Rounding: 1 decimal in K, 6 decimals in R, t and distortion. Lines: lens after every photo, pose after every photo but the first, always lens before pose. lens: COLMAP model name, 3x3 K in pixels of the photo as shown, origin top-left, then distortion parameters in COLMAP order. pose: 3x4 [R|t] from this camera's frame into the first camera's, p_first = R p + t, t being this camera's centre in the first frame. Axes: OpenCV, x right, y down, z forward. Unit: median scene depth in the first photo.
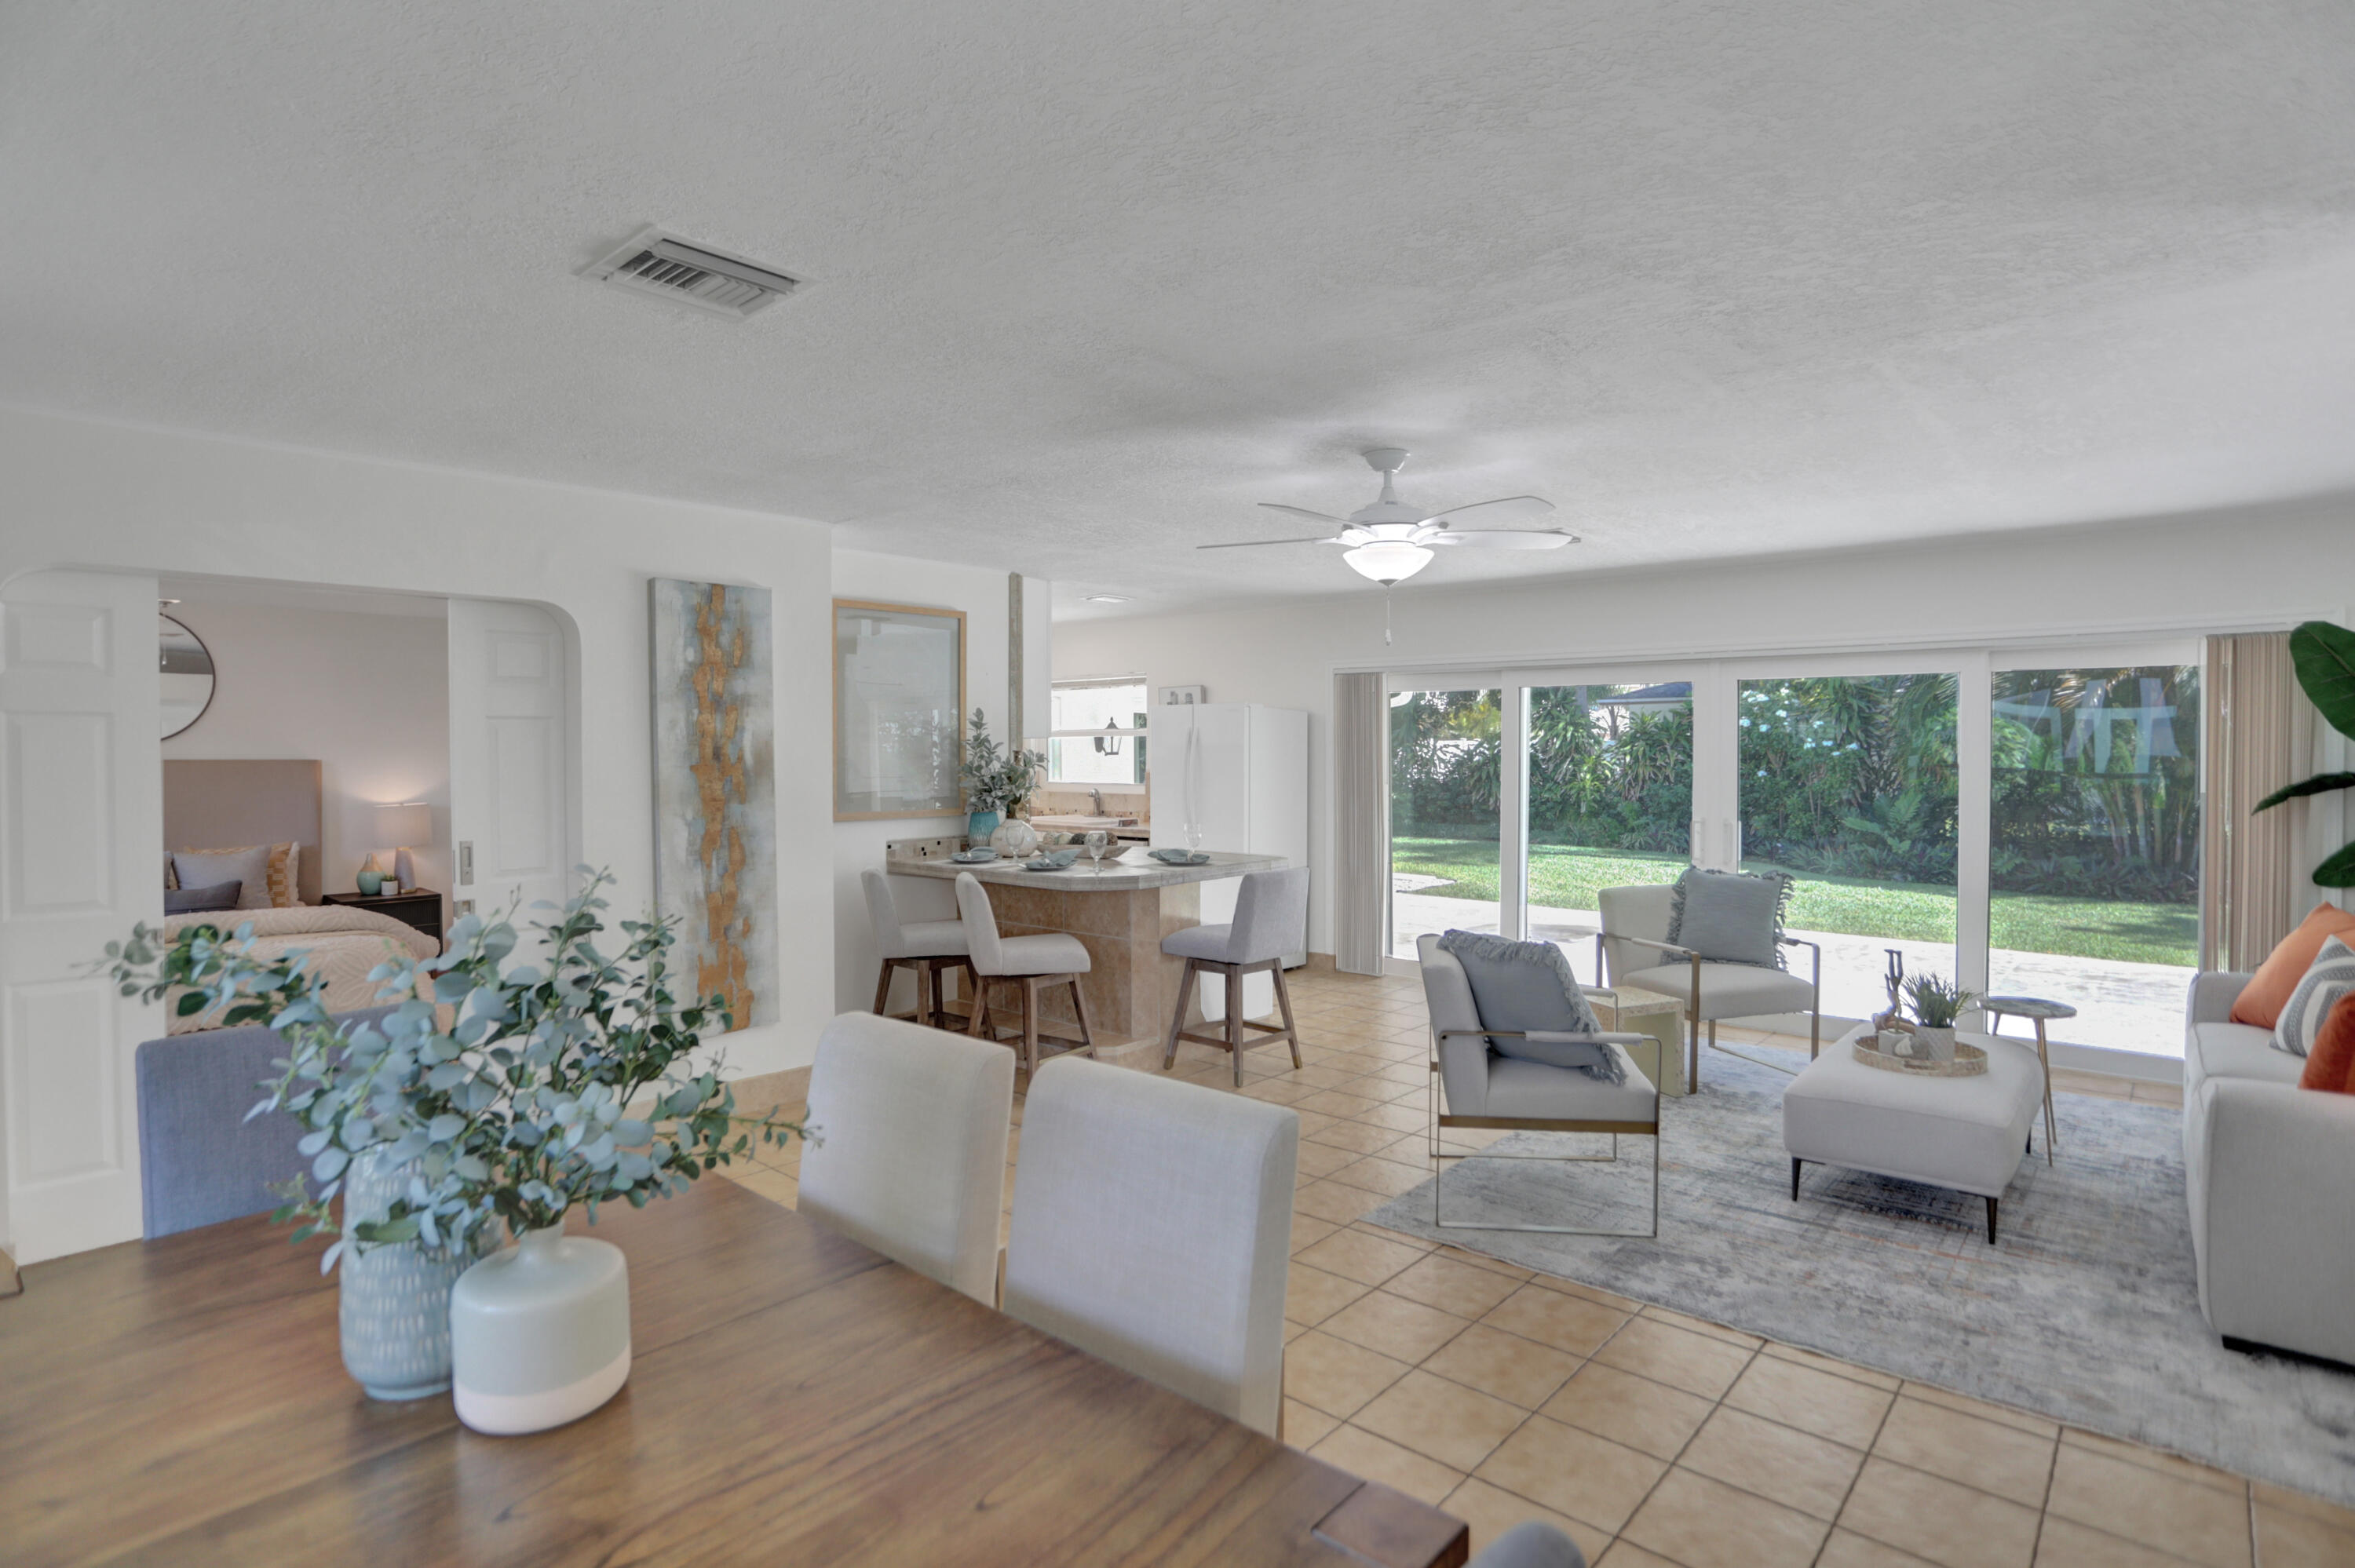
lens RADIAL K [[1201.4, 0, 1181.4], [0, 1201.4, 770.1], [0, 0, 1]] dist [-0.061364, 0.031167]
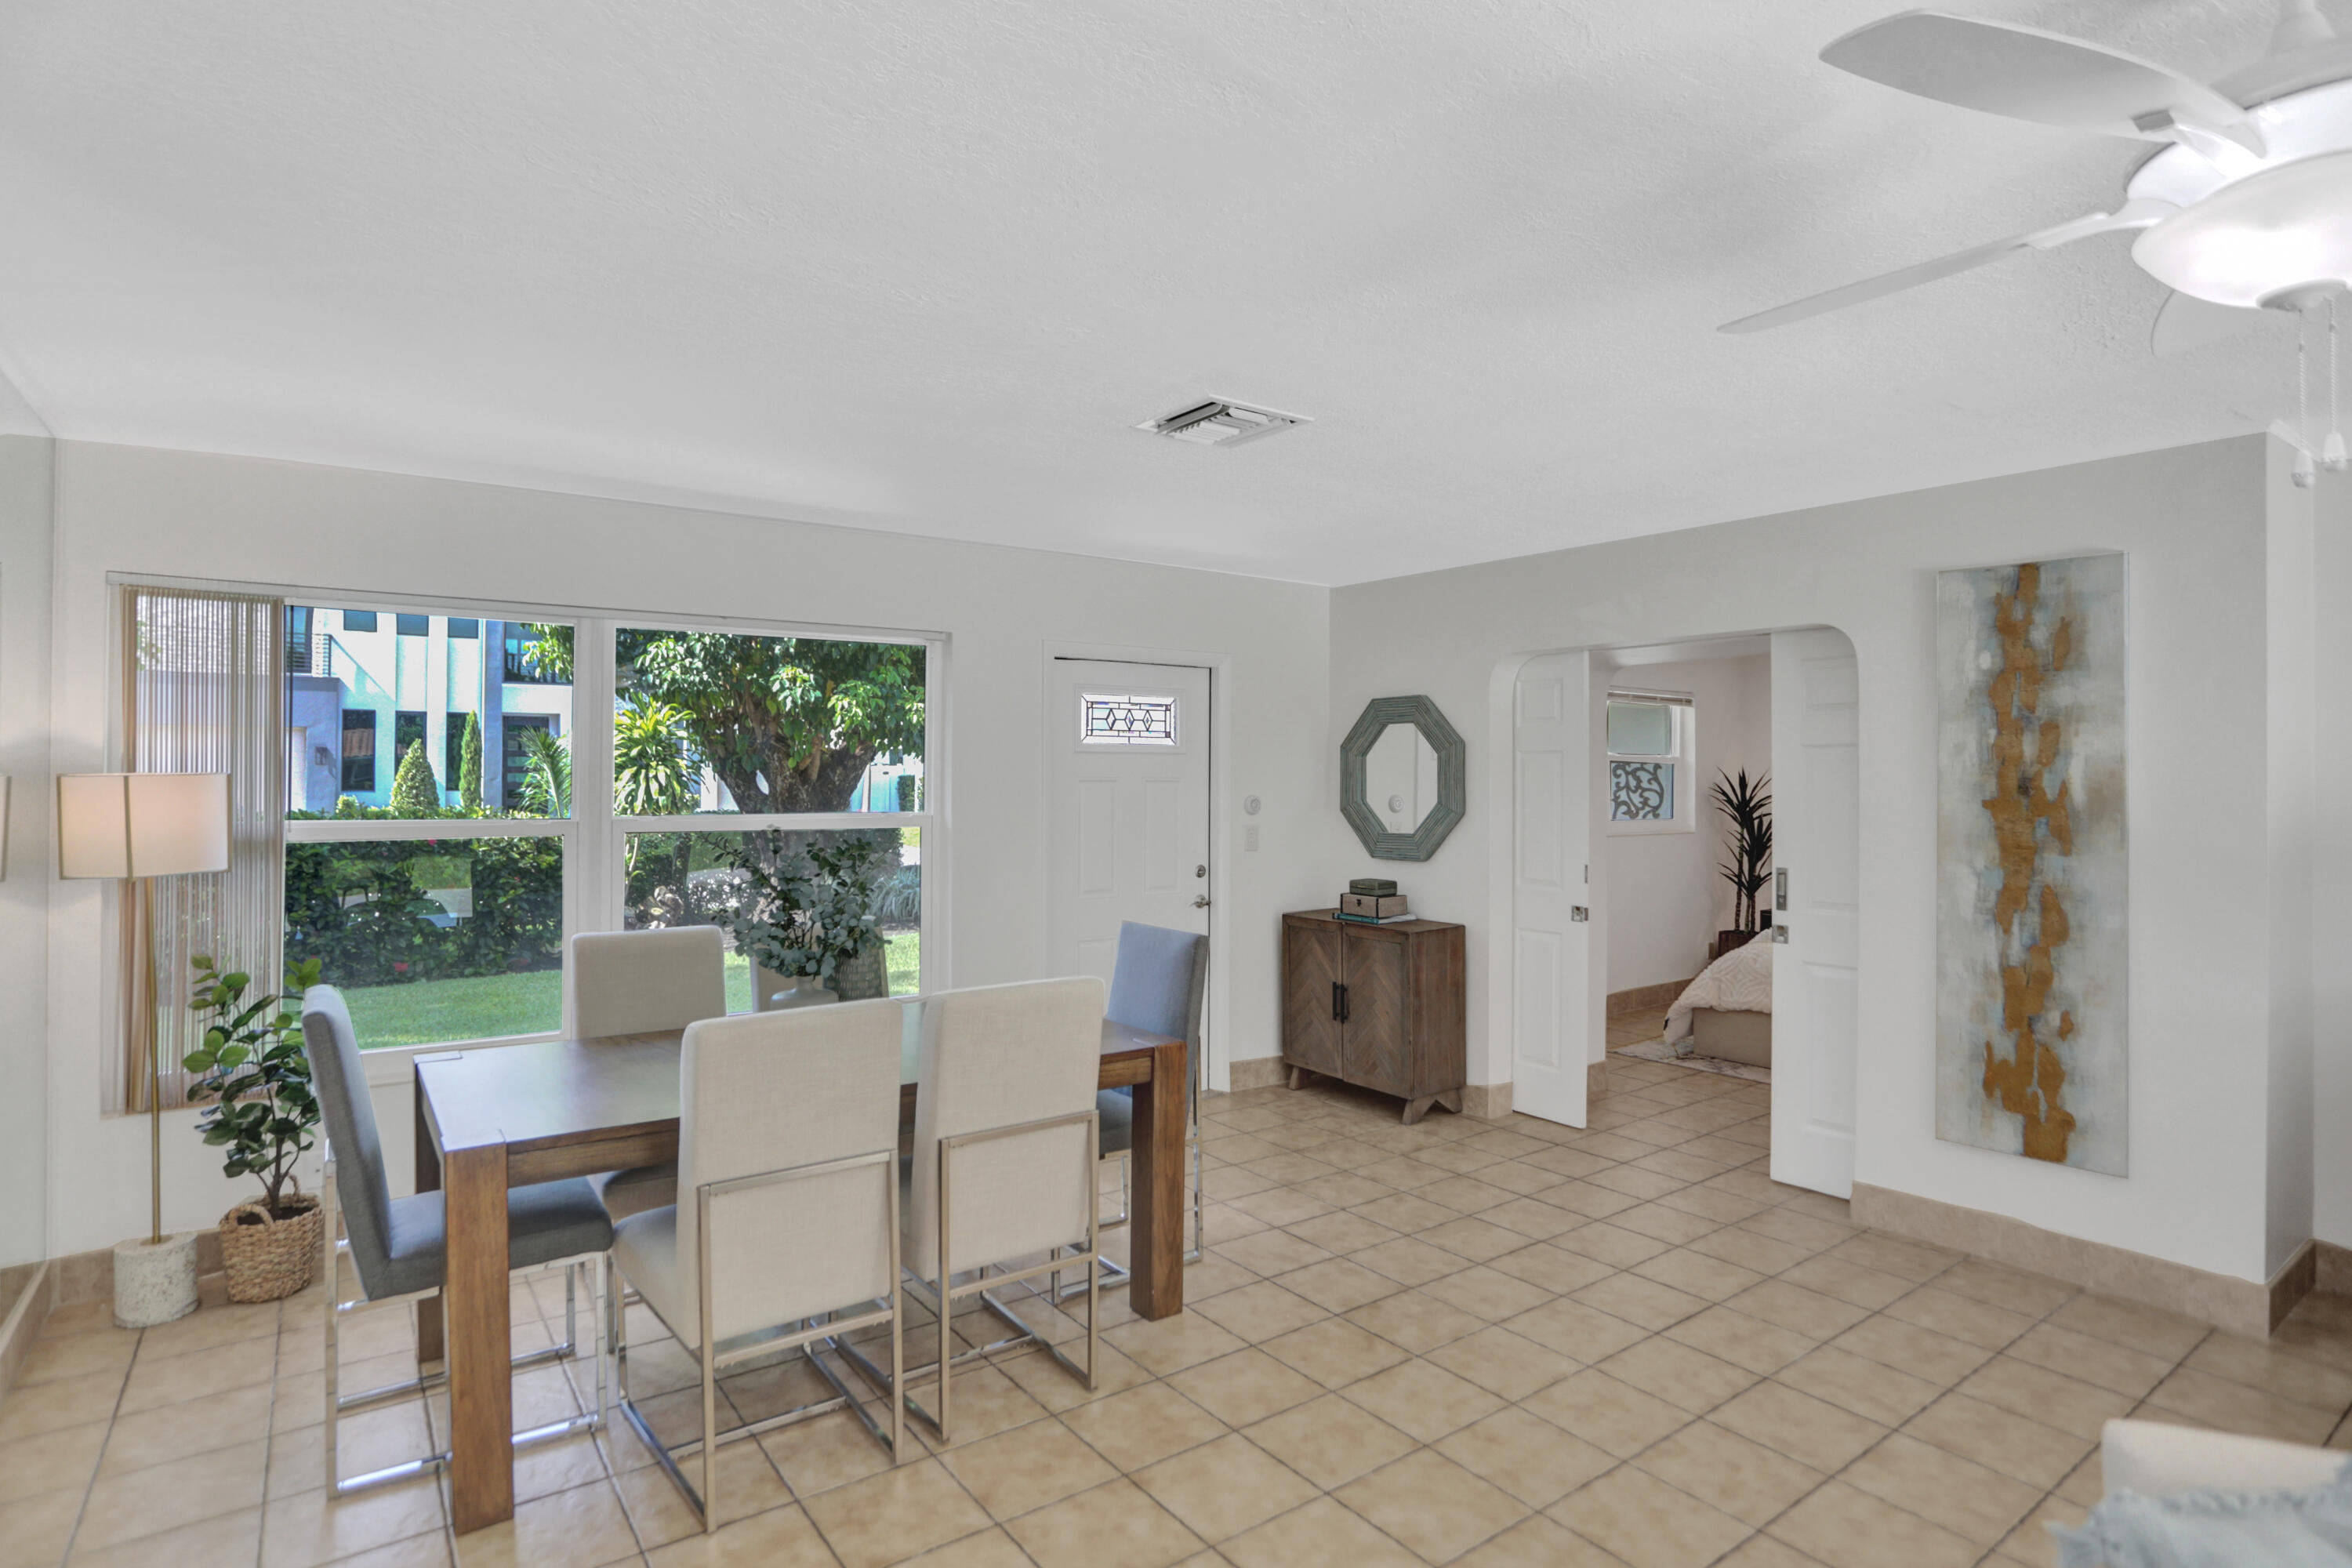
lens RADIAL K [[1187.5, 0, 1171.3], [0, 1187.5, 773.9], [0, 0, 1]] dist [-0.072300, 0.039445]
pose [[-0.219165, 0.003504, -0.975682, 0.451343], [-0.023998, 0.999672, 0.008981, -0.015185], [0.975393, 0.025383, -0.219009, 0.627820]]
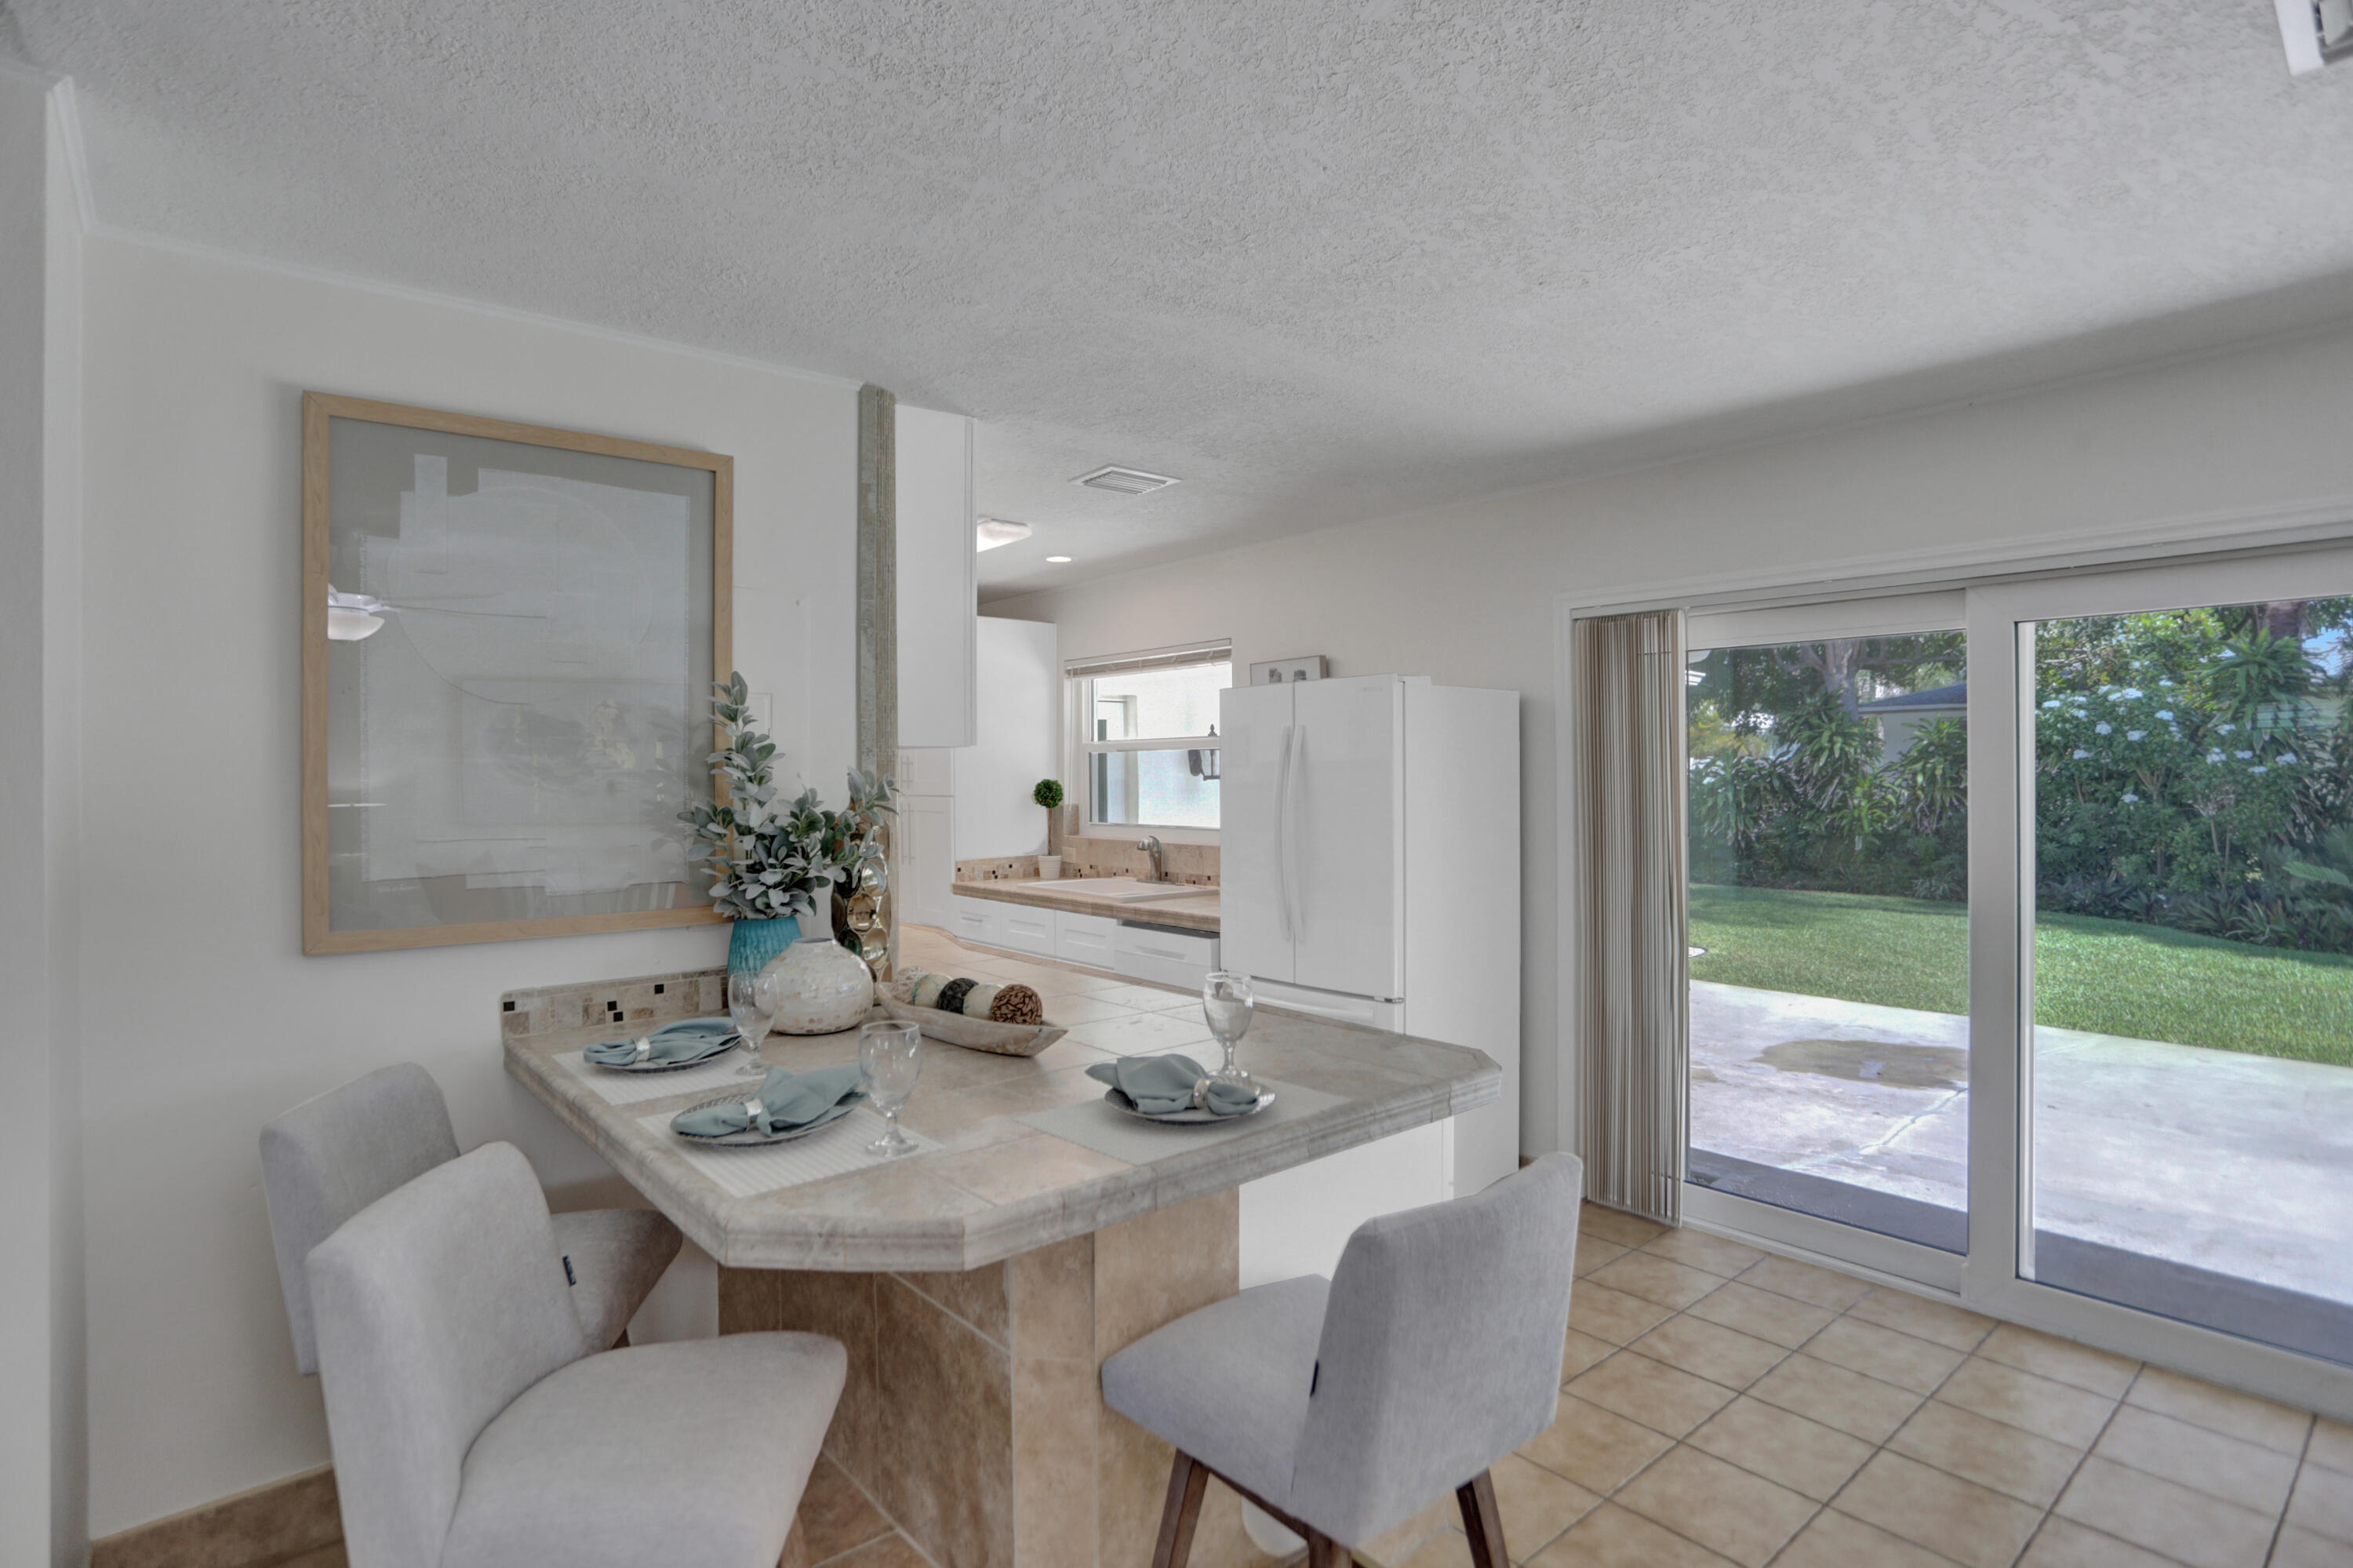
lens RADIAL K [[1188.0, 0, 1171.8], [0, 1188.0, 773.9], [0, 0, 1]] dist [-0.072300, 0.039445]
pose [[0.988116, -0.007162, -0.153546, 0.059389], [0.004609, 0.999845, -0.016976, -0.011111], [0.153644, 0.016067, 0.987996, 0.813832]]
